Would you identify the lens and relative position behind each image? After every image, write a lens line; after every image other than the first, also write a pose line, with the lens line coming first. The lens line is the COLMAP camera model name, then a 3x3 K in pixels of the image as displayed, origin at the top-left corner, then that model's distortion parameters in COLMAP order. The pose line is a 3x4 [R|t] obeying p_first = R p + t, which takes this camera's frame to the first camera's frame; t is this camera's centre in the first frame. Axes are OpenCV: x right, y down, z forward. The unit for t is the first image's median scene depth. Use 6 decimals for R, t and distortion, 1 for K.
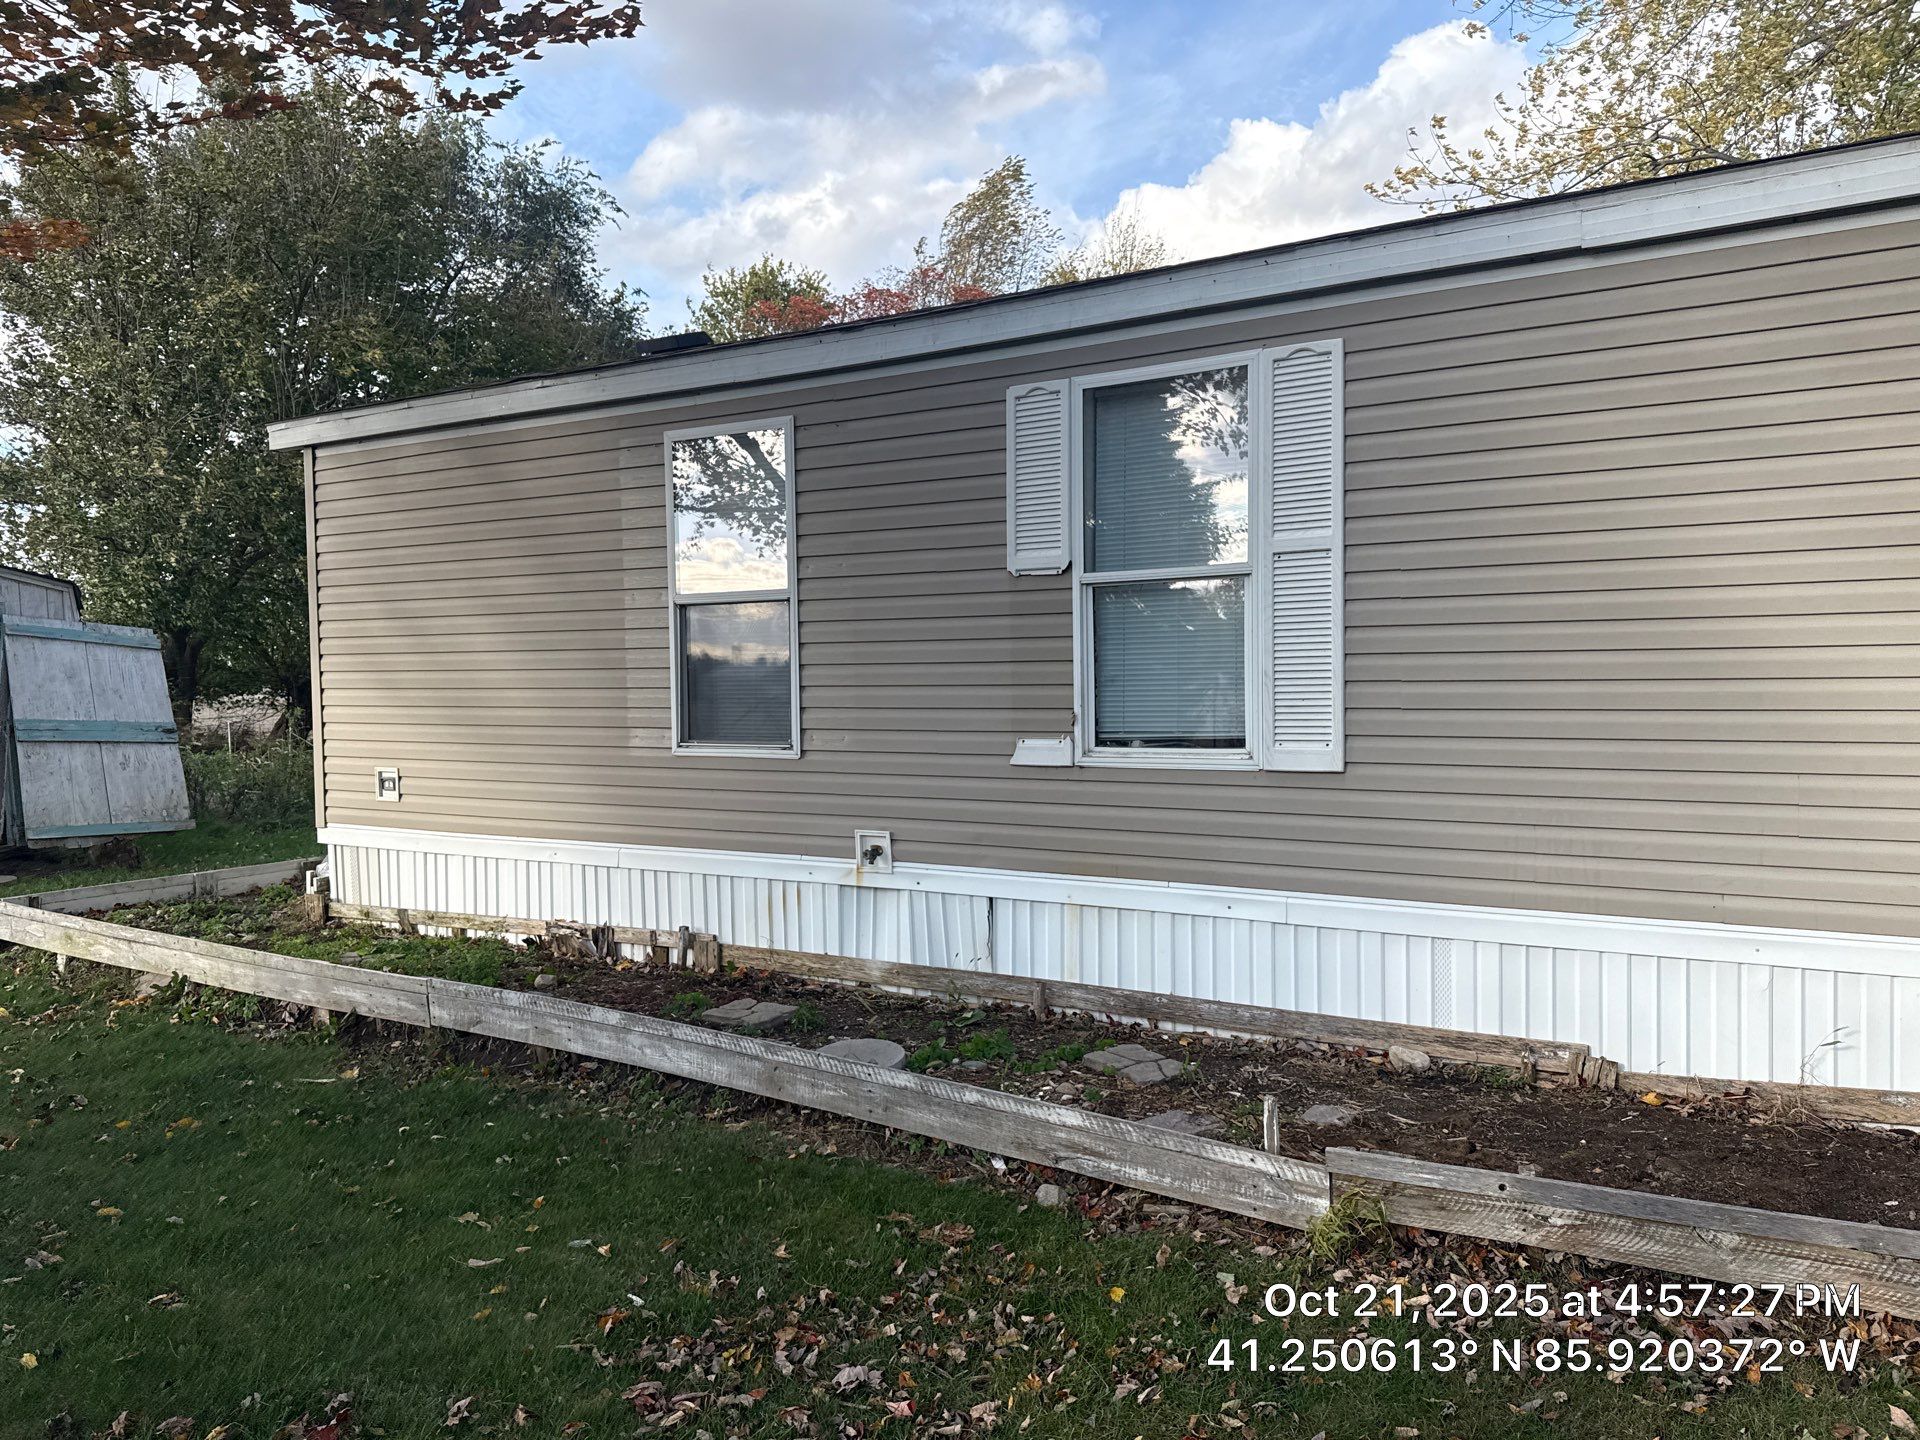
lens RADIAL K [[1328.1, 0, 960.0], [0, 1328.1, 720.0], [0, 0, 1]] dist [0.004191, 0.000633]
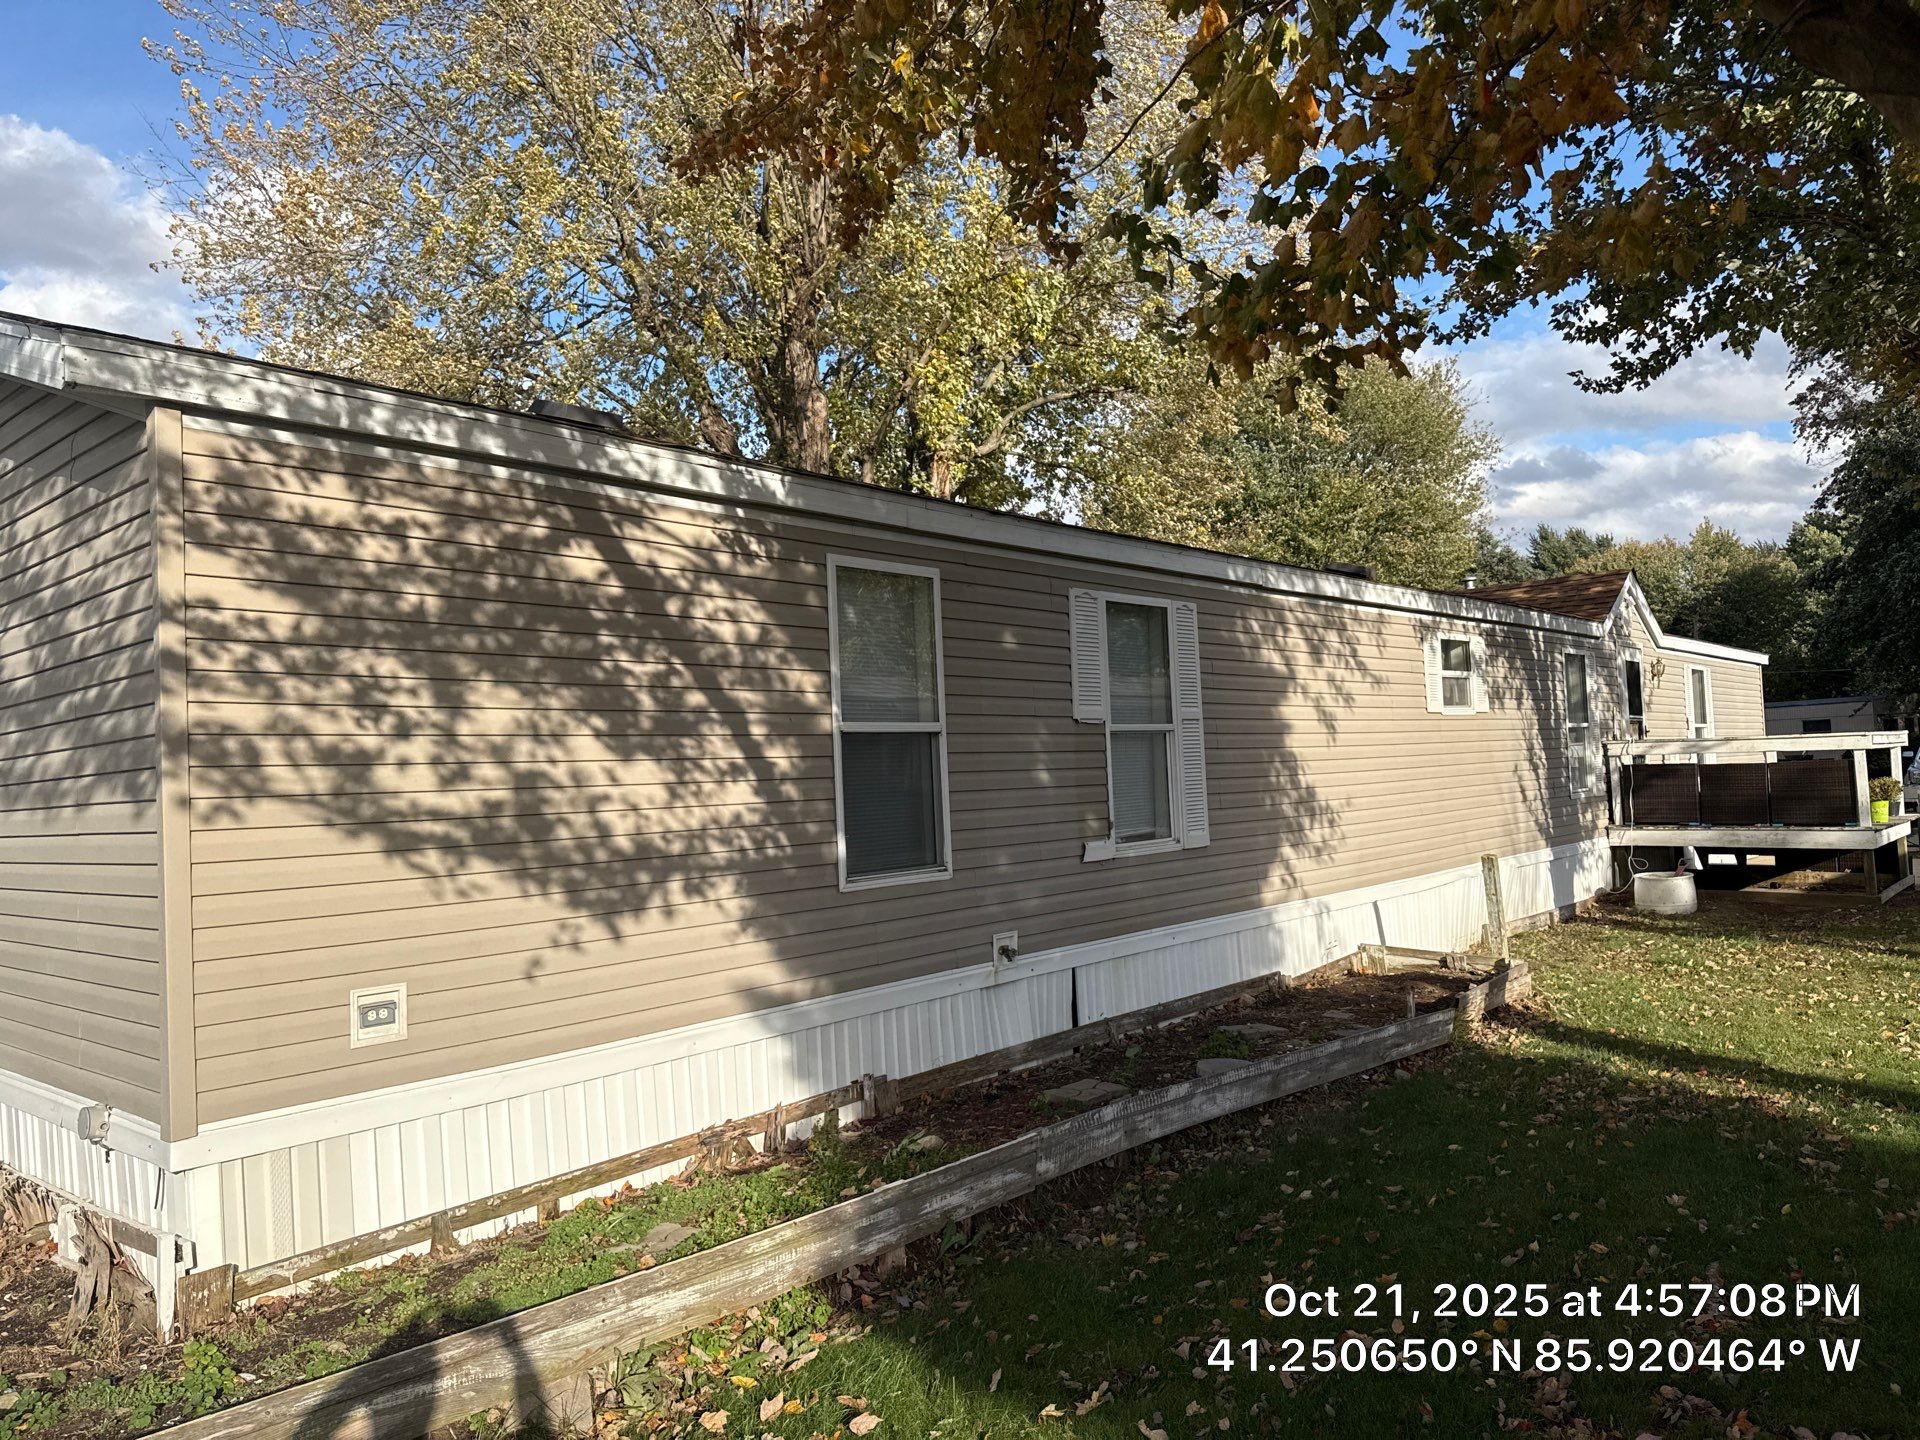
lens RADIAL K [[1328.1, 0, 960.0], [0, 1328.1, 720.0], [0, 0, 1]] dist [0.004191, 0.000633]
pose [[0.187735, 0.058074, 0.980501, -1.273701], [0.079815, 0.994047, -0.074159, -0.019410], [-0.978972, 0.092181, 0.181982, 0.843579]]
